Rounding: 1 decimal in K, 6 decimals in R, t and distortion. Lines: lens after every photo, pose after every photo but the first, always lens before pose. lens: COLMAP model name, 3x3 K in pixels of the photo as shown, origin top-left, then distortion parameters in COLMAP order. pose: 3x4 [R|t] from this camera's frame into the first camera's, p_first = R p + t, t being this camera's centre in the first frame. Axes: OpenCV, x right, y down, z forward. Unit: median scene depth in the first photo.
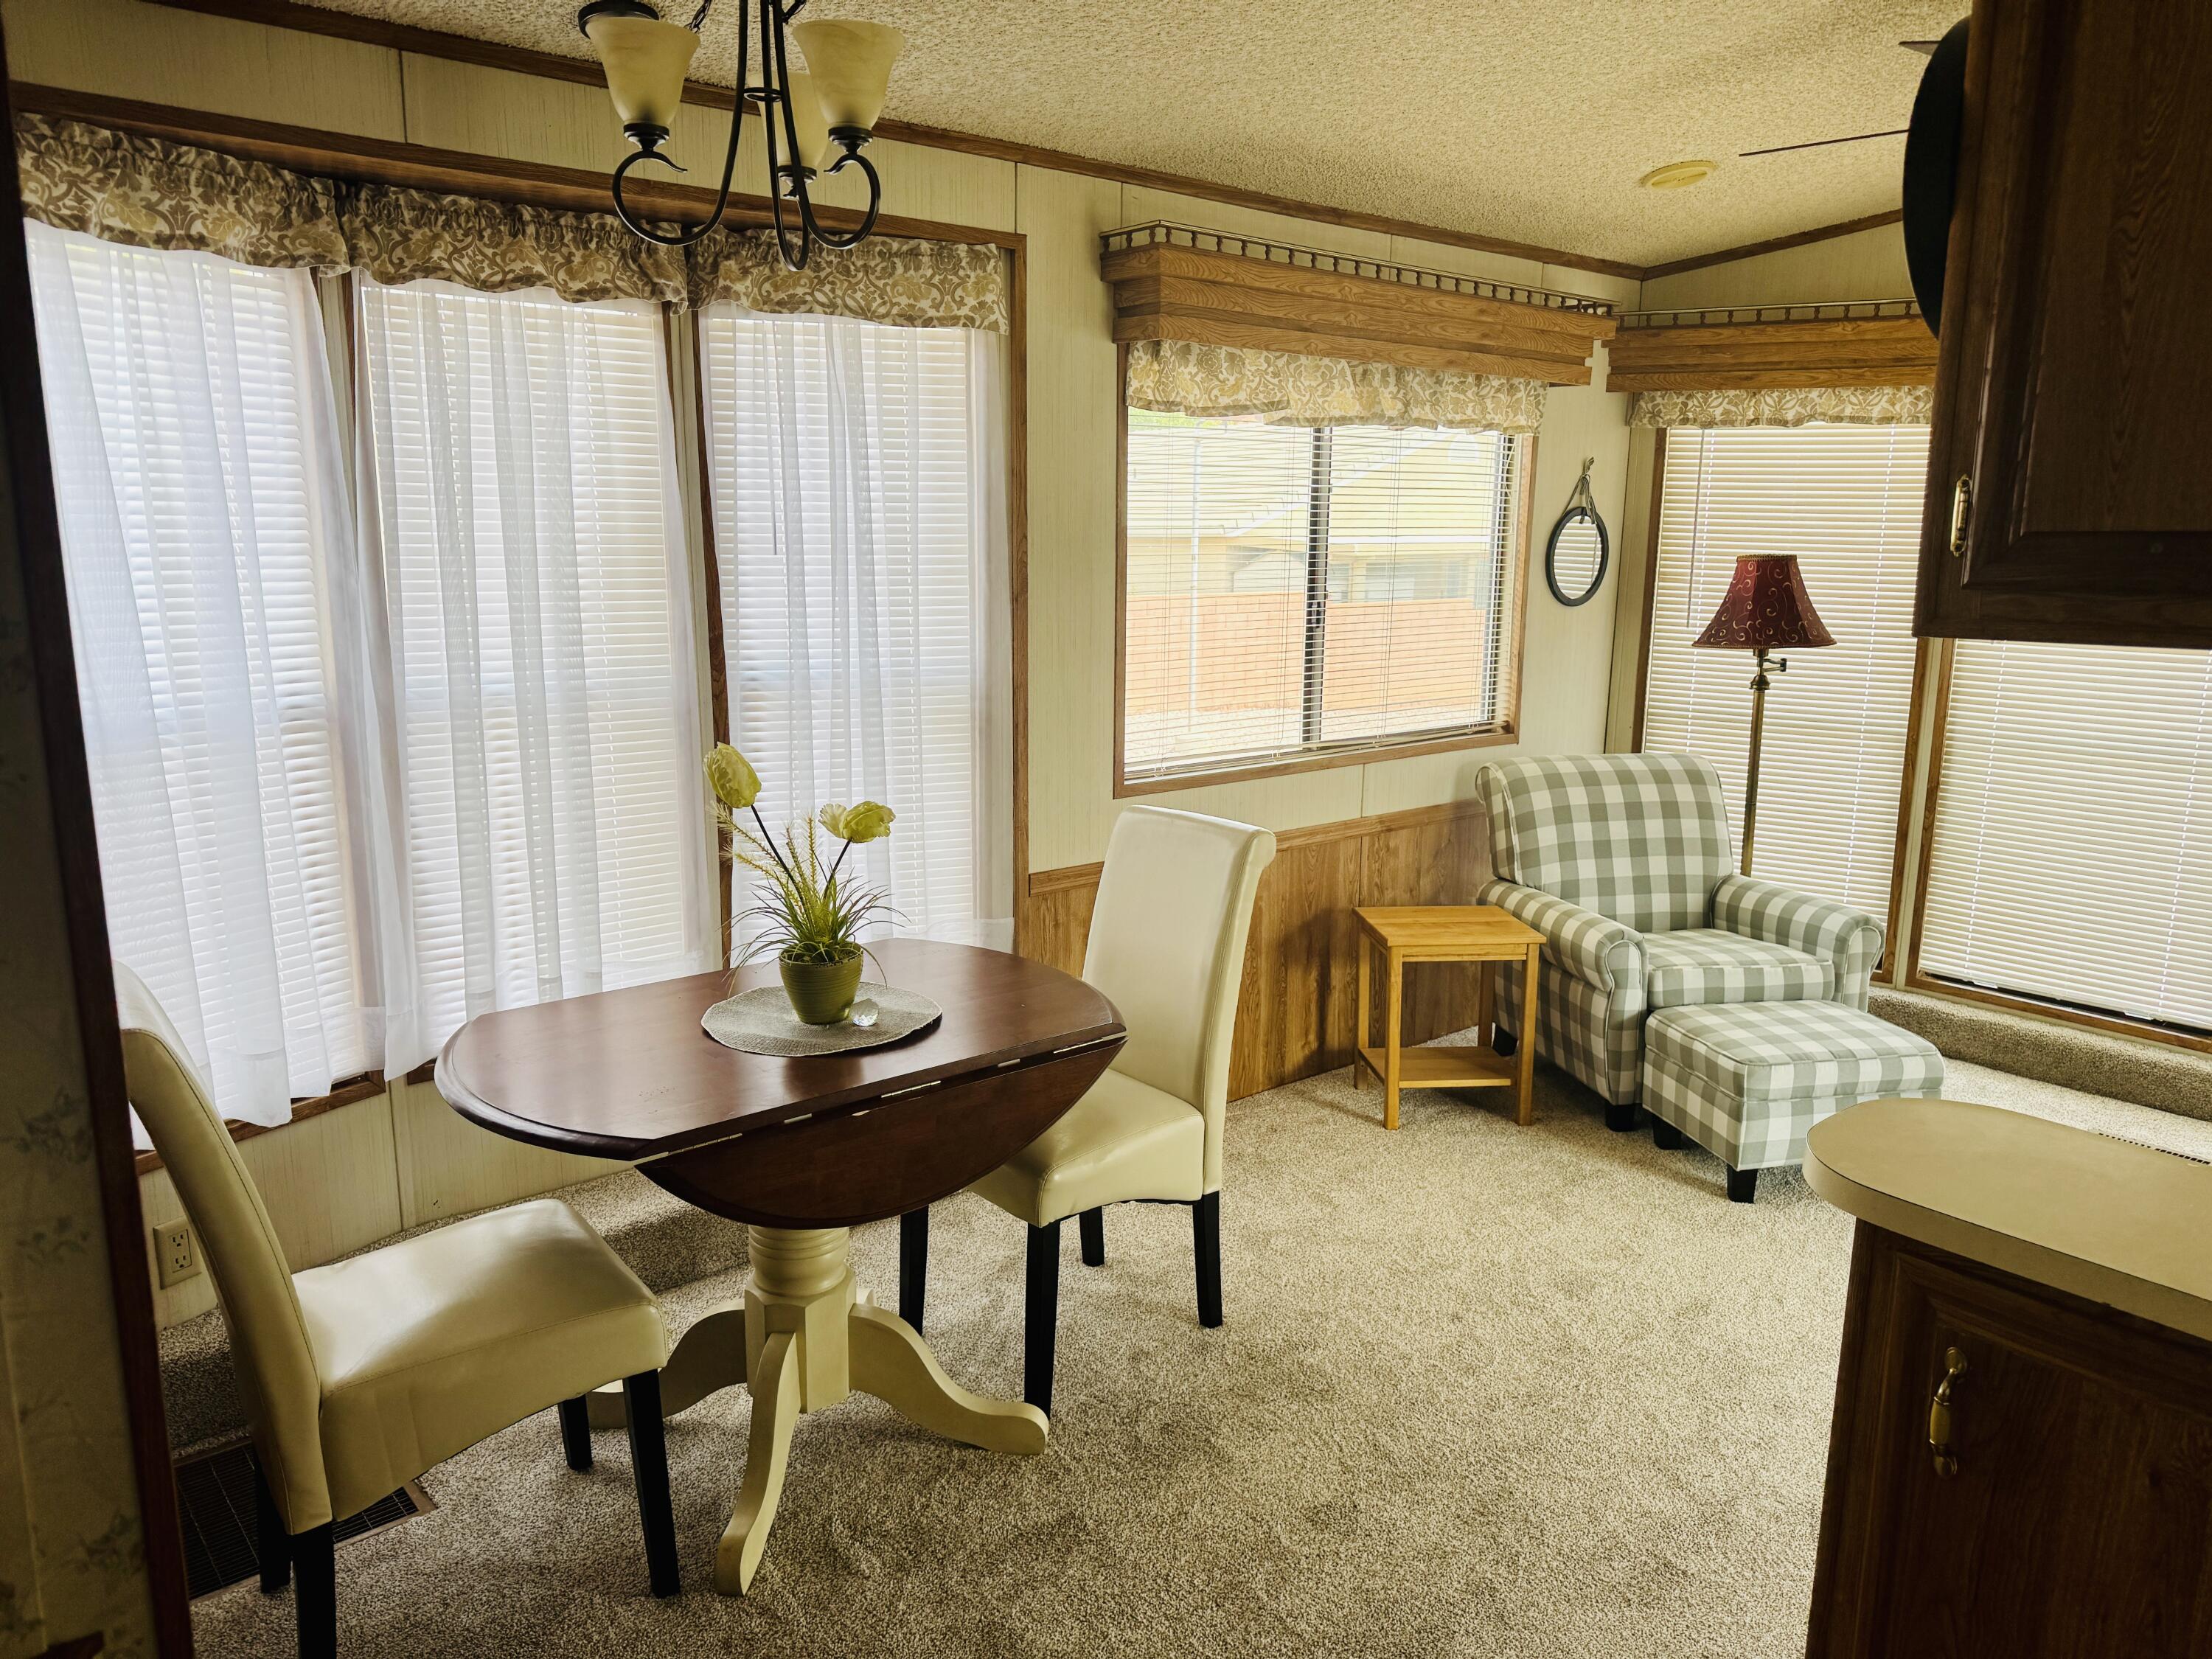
lens RADIAL K [[1542.1, 0, 1105.5], [0, 1542.1, 834.2], [0, 0, 1]] dist [0.046922, -0.056328]
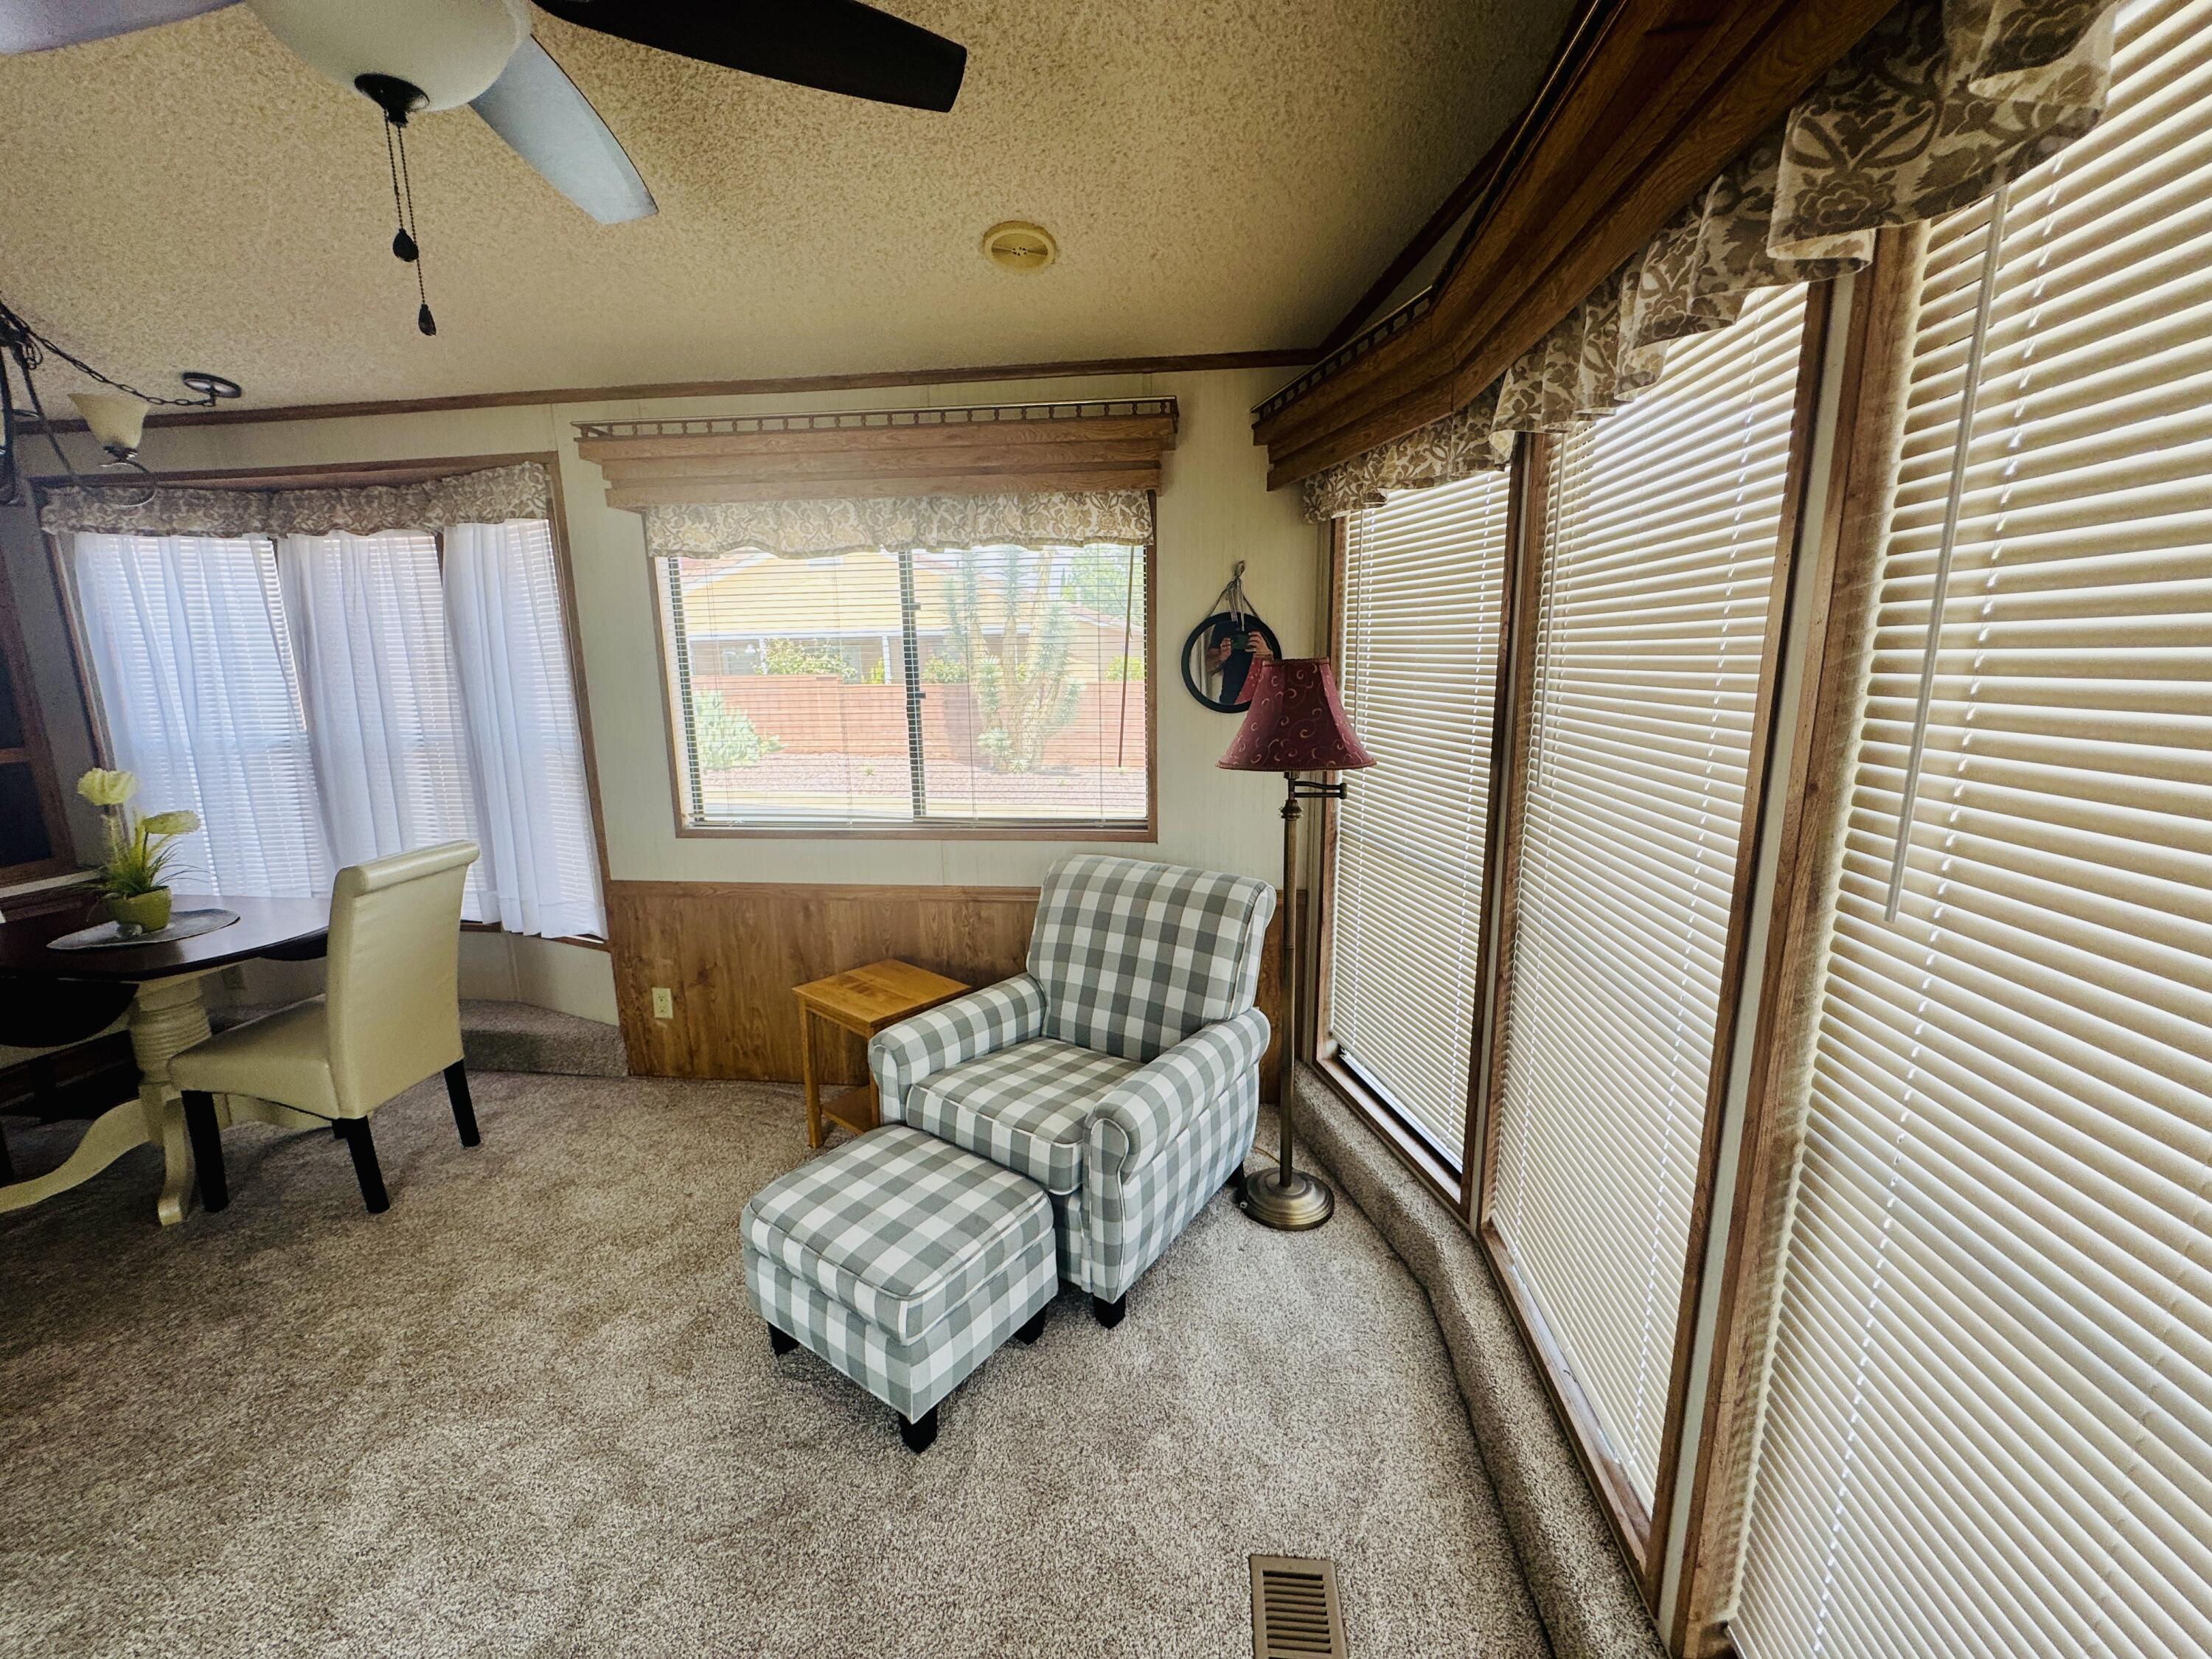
lens RADIAL K [[881.0, 0, 1110.0], [0, 881.0, 829.0], [0, 0, 1]] dist [-0.005439, -0.000010]
pose [[0.689684, 0.119791, -0.714133, 1.112629], [-0.123060, 0.991265, 0.047432, -0.154363], [0.713577, 0.055168, 0.698401, 0.946180]]
